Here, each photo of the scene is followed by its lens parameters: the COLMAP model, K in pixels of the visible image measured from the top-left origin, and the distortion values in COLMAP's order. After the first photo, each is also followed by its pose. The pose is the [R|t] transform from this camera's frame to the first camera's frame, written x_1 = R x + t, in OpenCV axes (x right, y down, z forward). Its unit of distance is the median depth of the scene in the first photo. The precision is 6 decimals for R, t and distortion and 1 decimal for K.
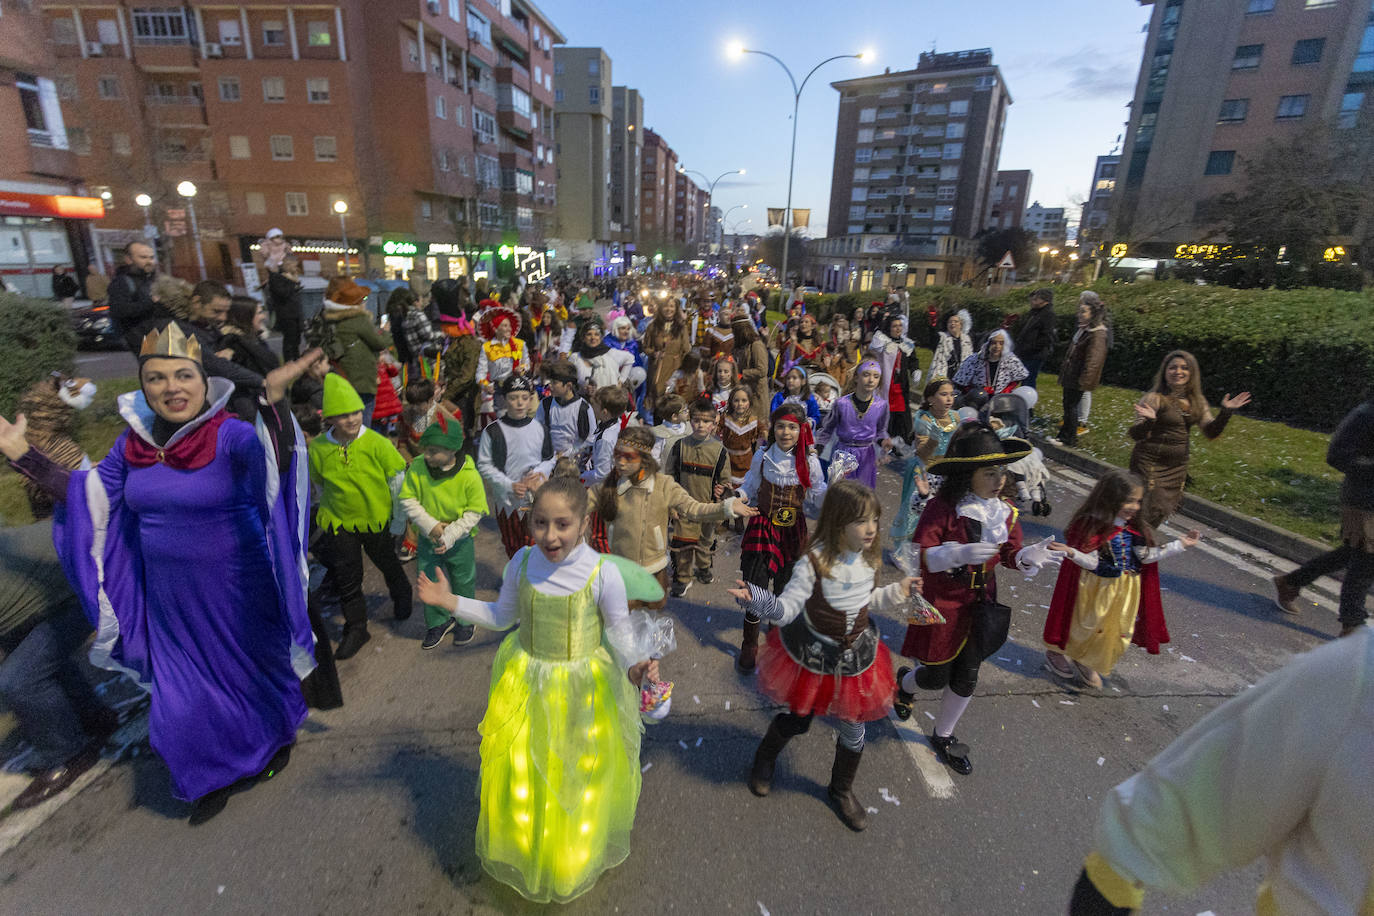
lens RADIAL K [[644.4, 0, 683.8], [0, 644.4, 457.5], [0, 0, 1]] dist [0.001540, 0.000657]
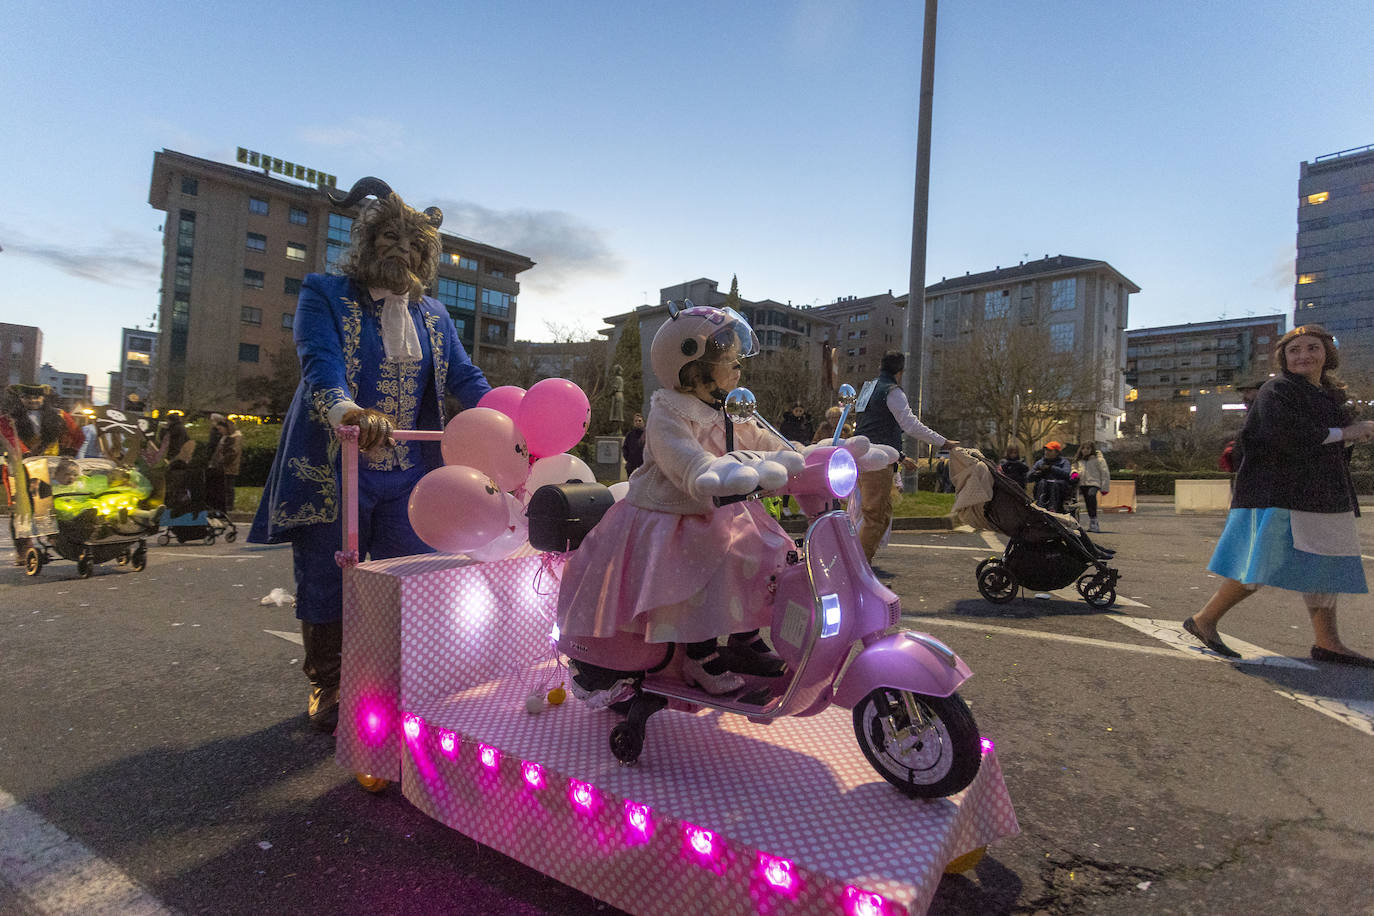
lens RADIAL K [[644.4, 0, 683.8], [0, 644.4, 457.5], [0, 0, 1]] dist [0.001540, 0.000657]
pose [[0.308145, 0.001461, 0.951338, -0.039531], [0.246973, 0.965591, -0.081479, 0.019805], [-0.918722, 0.260062, 0.297182, -0.036108]]
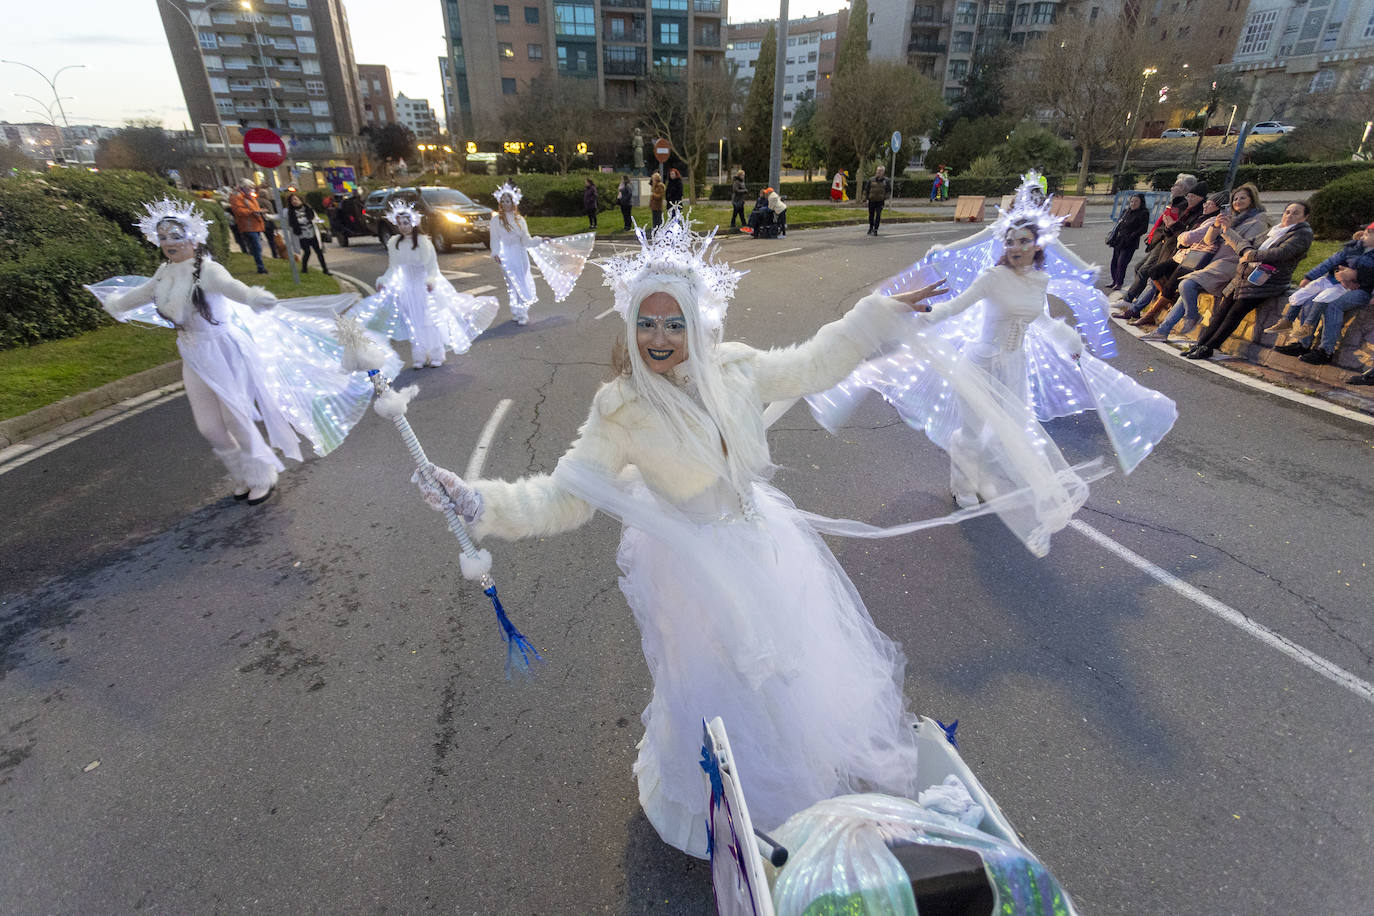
lens RADIAL K [[644.4, 0, 683.8], [0, 644.4, 457.5], [0, 0, 1]] dist [0.001540, 0.000657]
pose [[0.670551, -0.345003, 0.656761, -0.082772], [0.244722, 0.938599, 0.243195, 0.041037], [-0.700337, -0.002351, 0.713808, -0.158388]]
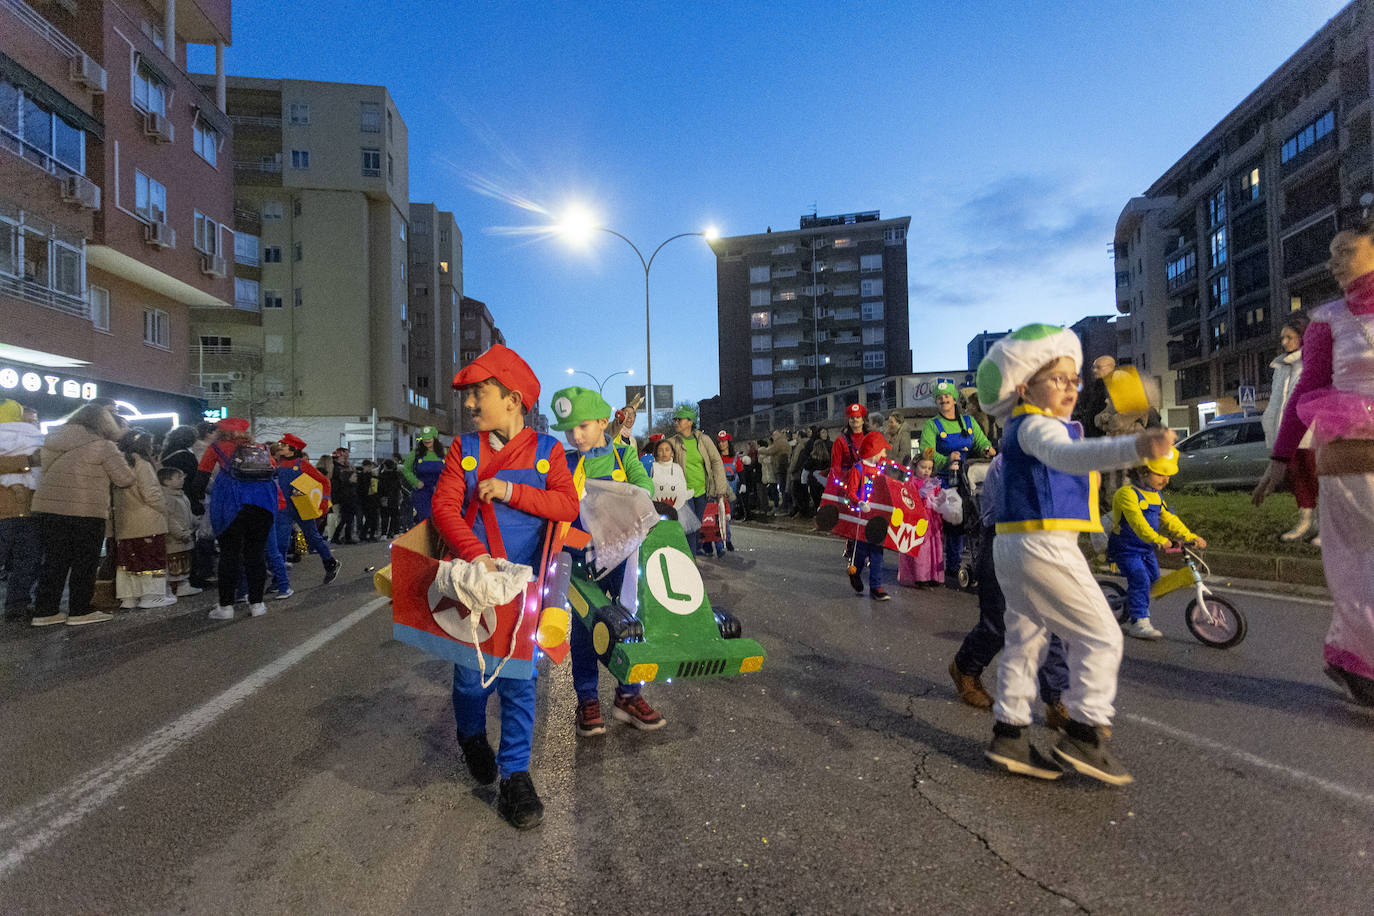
lens RADIAL K [[644.4, 0, 683.8], [0, 644.4, 457.5], [0, 0, 1]] dist [0.001540, 0.000657]
pose [[0.959543, -0.048248, 0.277397, -0.035930], [0.133609, 0.945244, -0.297761, -0.094931], [-0.247842, 0.322778, 0.913449, 0.377211]]
